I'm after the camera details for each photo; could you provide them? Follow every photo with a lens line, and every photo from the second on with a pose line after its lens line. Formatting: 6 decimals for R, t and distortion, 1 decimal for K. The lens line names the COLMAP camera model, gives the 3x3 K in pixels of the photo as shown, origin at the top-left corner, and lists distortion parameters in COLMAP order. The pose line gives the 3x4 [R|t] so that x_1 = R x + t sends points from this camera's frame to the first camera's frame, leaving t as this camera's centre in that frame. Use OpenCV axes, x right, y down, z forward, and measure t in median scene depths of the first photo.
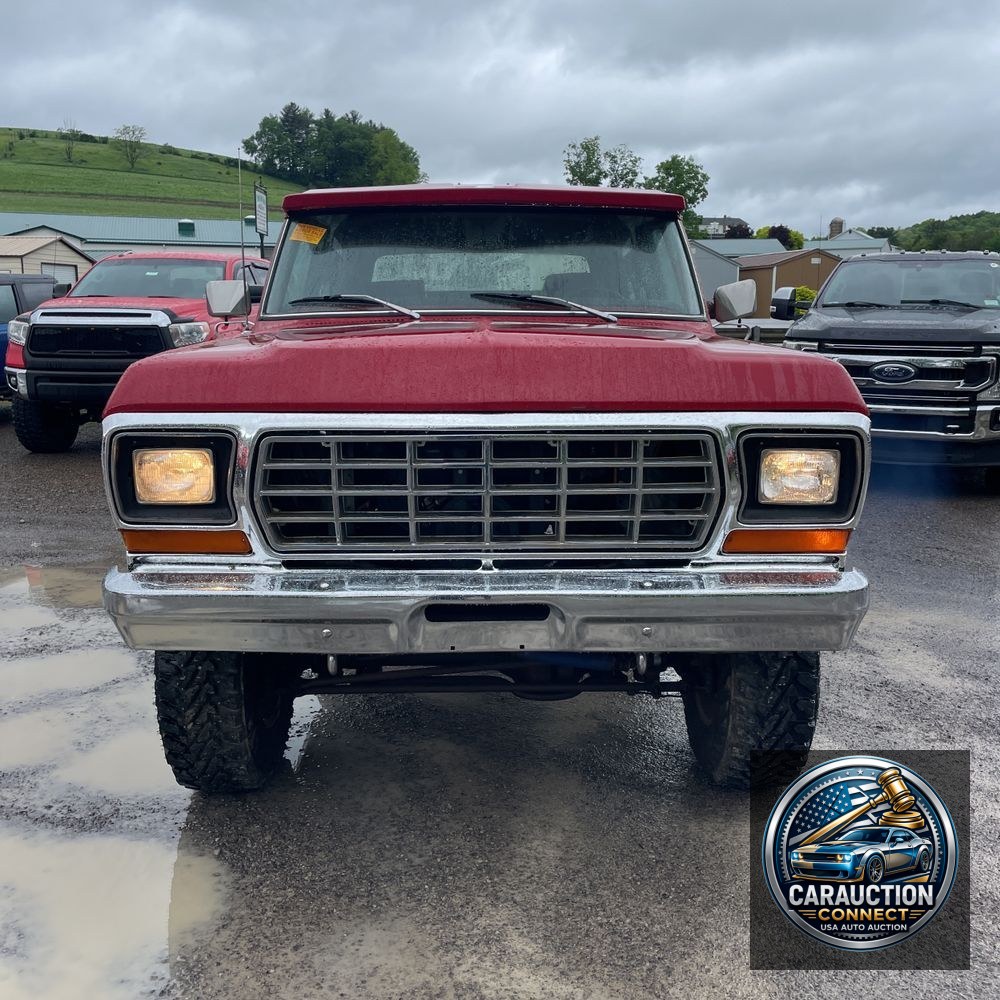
lens RADIAL K [[1028.4, 0, 498.8], [0, 1028.4, 505.9], [0, 0, 1]] dist [0.075300, 0.000000]
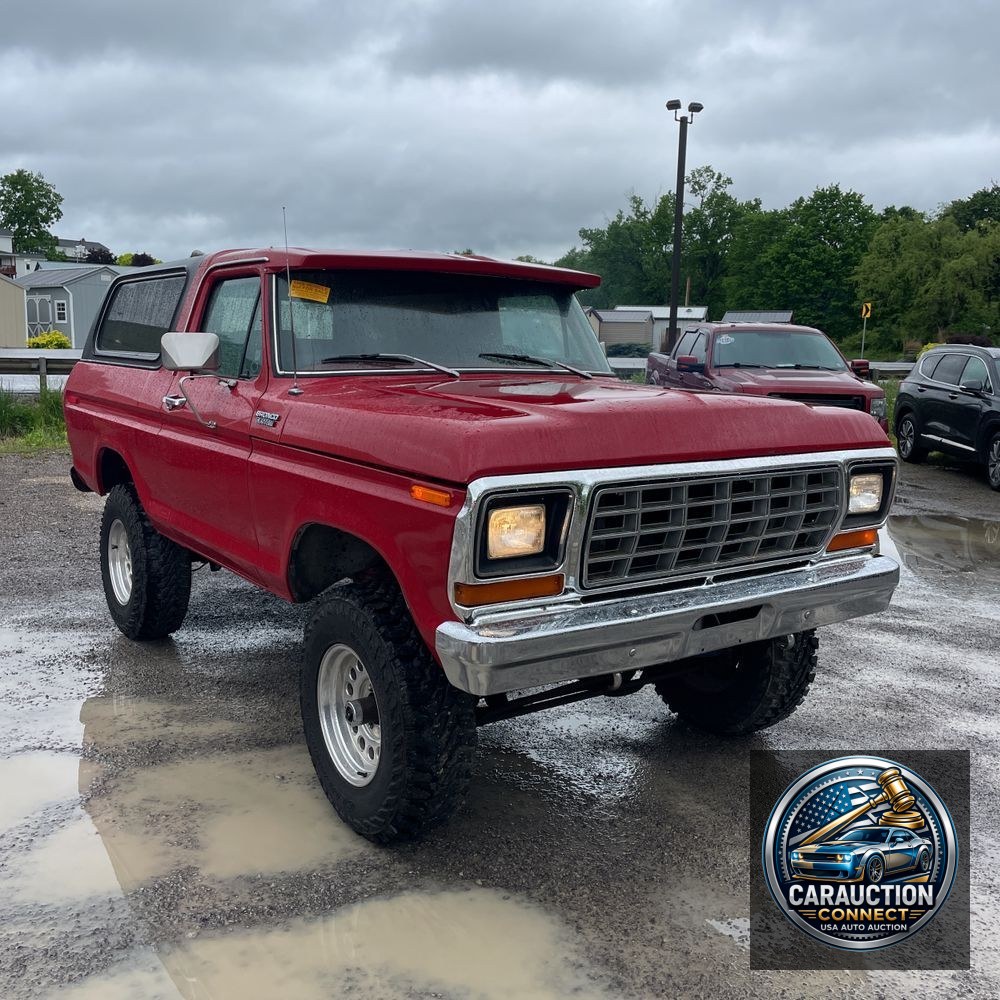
lens RADIAL K [[1028.4, 0, 497.9], [0, 1028.4, 500.0], [0, 0, 1]] dist [0.075300, 0.000000]
pose [[0.830814, -0.070696, 0.552042, -0.881532], [0.088666, 0.996044, -0.005884, -0.053605], [-0.549442, 0.053836, 0.833796, 0.090871]]
